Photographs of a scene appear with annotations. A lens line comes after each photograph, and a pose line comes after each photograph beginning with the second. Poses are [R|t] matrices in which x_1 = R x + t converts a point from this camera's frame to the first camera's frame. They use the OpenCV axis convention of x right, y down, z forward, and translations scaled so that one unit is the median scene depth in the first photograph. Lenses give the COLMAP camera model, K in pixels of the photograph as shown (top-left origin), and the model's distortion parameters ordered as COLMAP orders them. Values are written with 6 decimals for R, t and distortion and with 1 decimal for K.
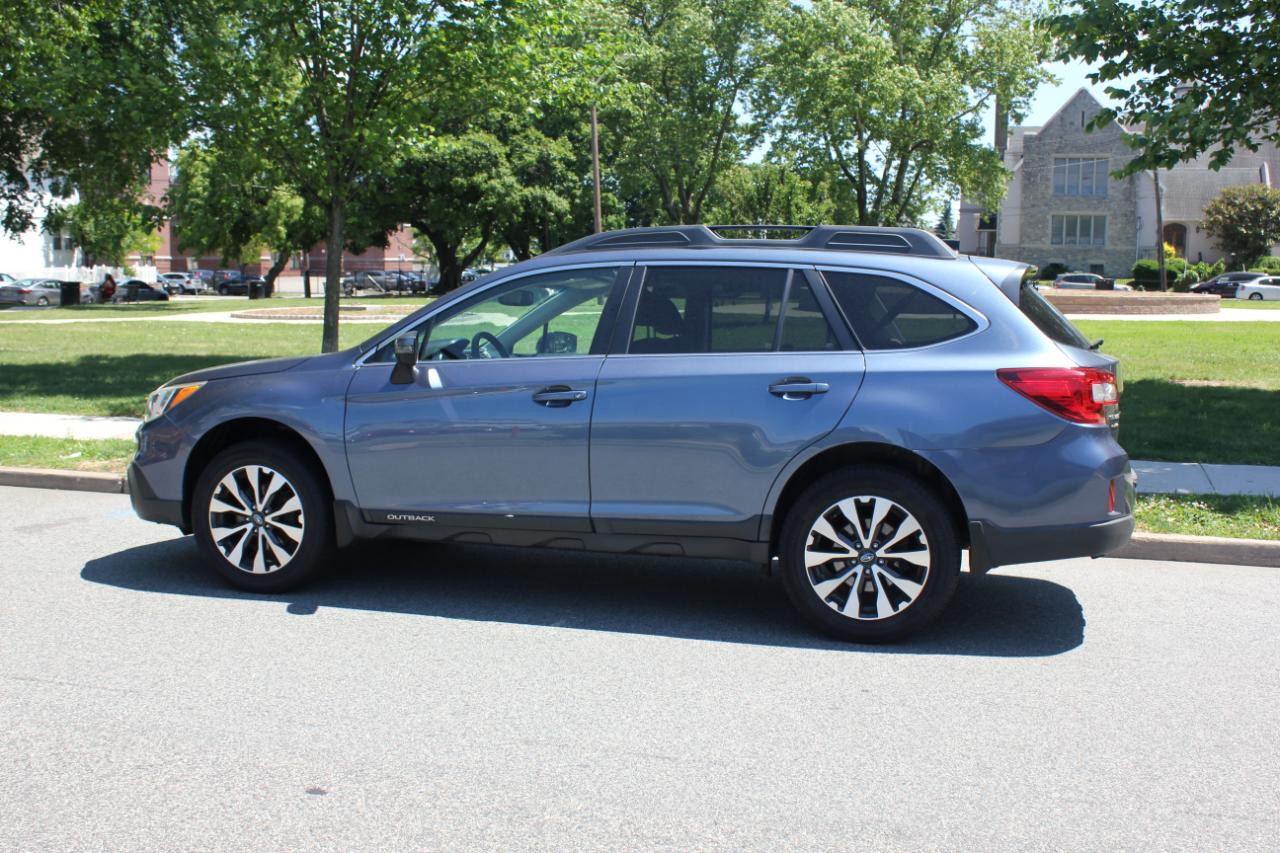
lens RADIAL K [[1337.4, 0, 645.5], [0, 1337.4, 421.5], [0, 0, 1]] dist [-0.126215, 0.144196]
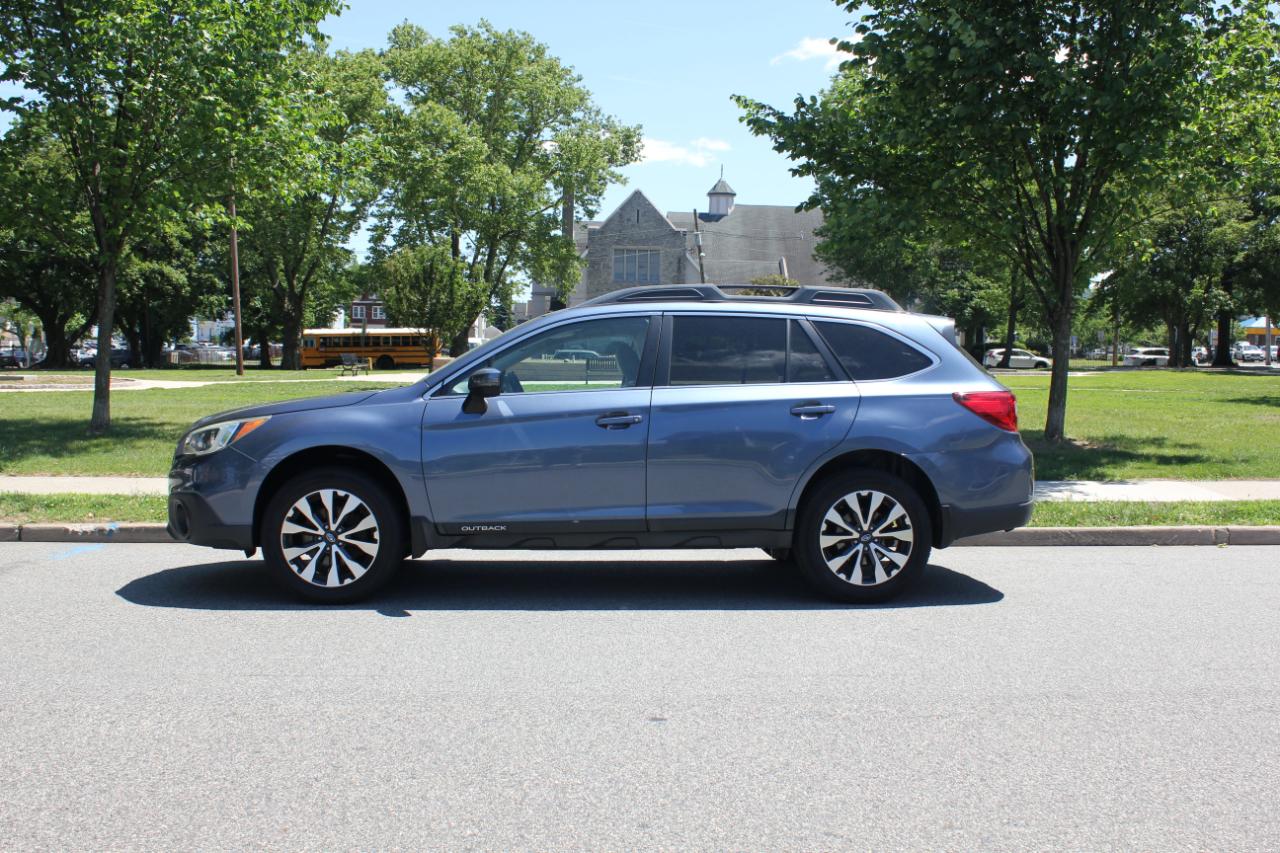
lens RADIAL K [[1223.7, 0, 654.4], [0, 1223.7, 426.2], [0, 0, 1]] dist [-0.142463, 0.151850]
pose [[0.938254, -0.015151, 0.345615, -0.381847], [0.032211, 0.998527, -0.043671, 0.032778], [-0.344444, 0.052107, 0.937360, -0.050508]]
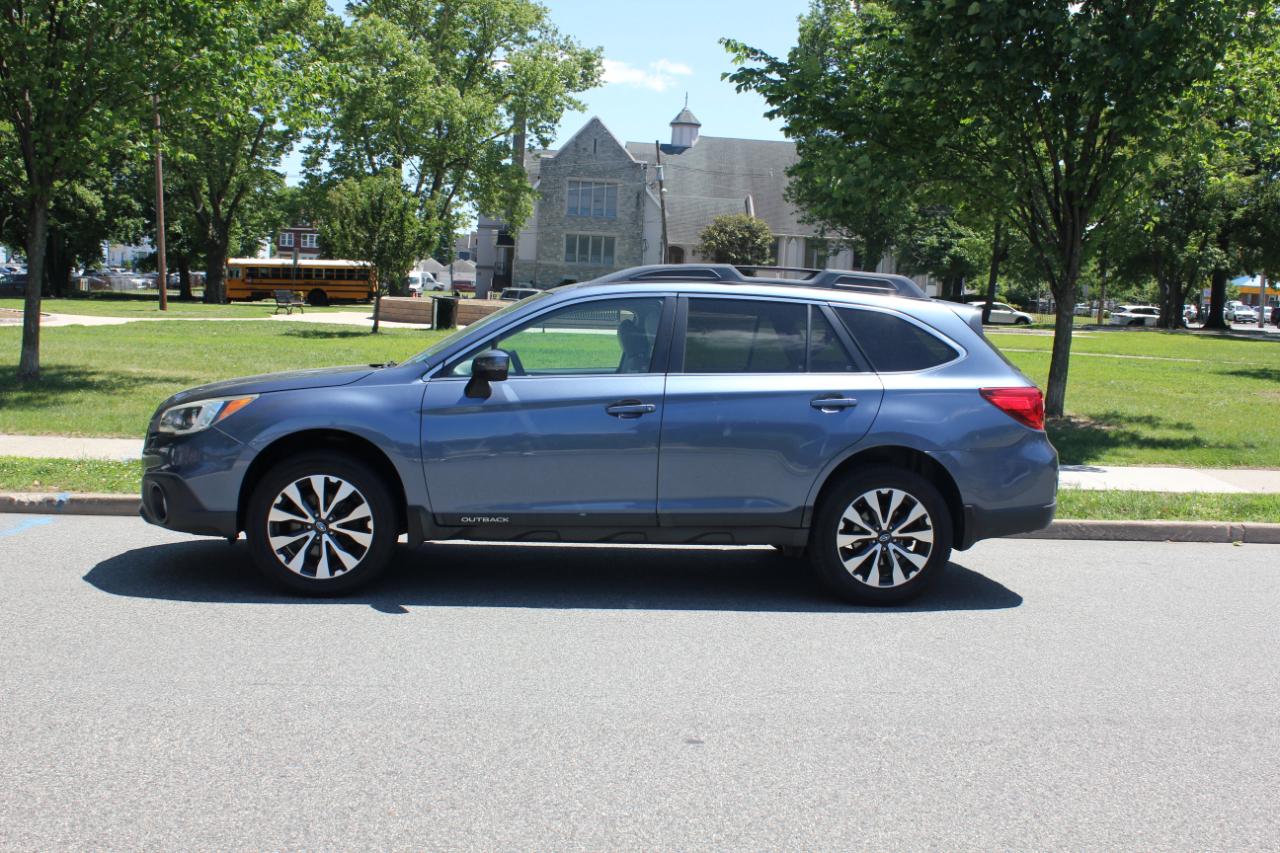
lens RADIAL K [[1315.1, 0, 653.9], [0, 1315.1, 428.1], [0, 0, 1]] dist [-0.132014, 0.160137]
pose [[0.923971, -0.006262, 0.382411, -0.436167], [0.006465, 0.999979, 0.000755, -0.002861], [-0.382408, 0.001775, 0.923992, -0.048496]]
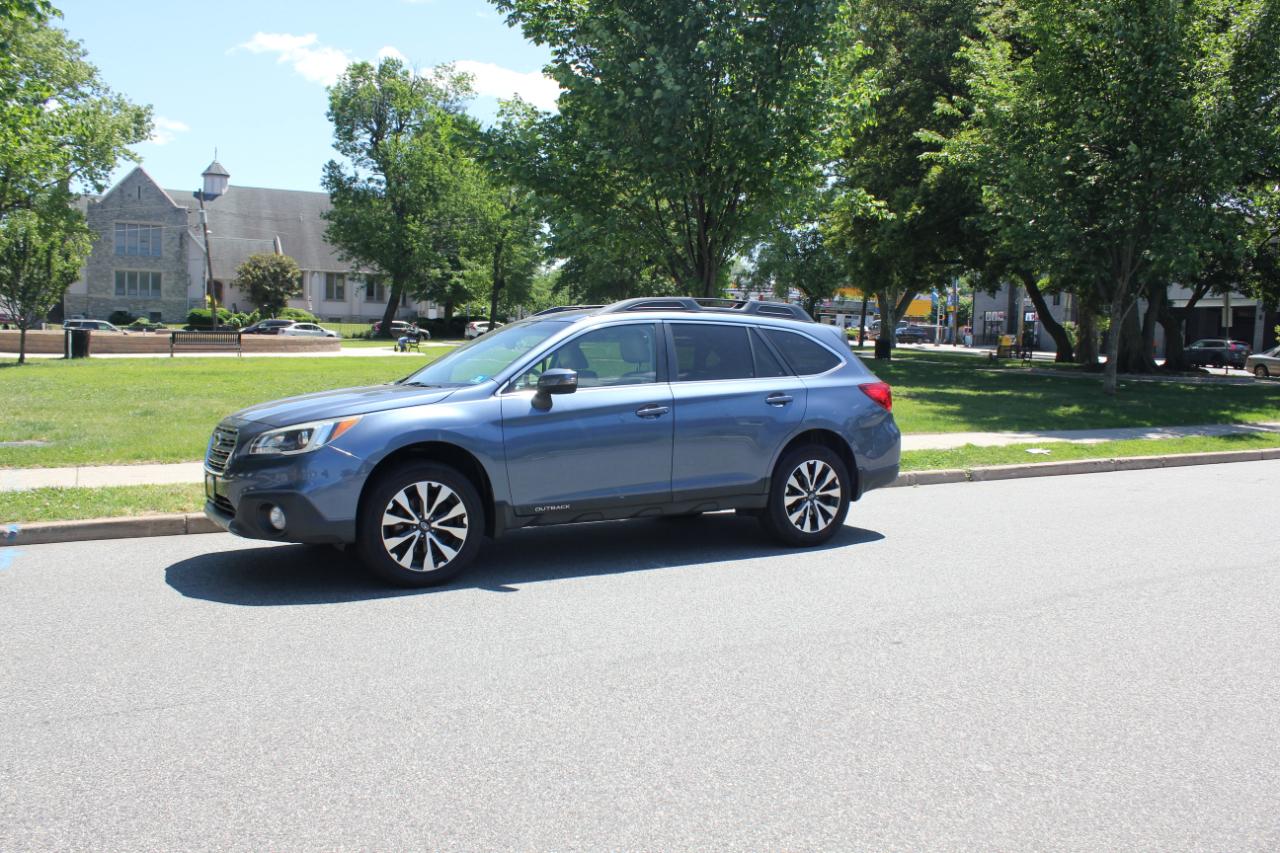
lens RADIAL K [[1074.9, 0, 648.5], [0, 1074.9, 427.8], [0, 0, 1]] dist [-0.162450, 0.138415]
pose [[0.676733, -0.054618, 0.734200, -0.850052], [0.061306, 0.997962, 0.017732, -0.020037], [-0.733671, 0.033011, 0.678702, 0.185278]]
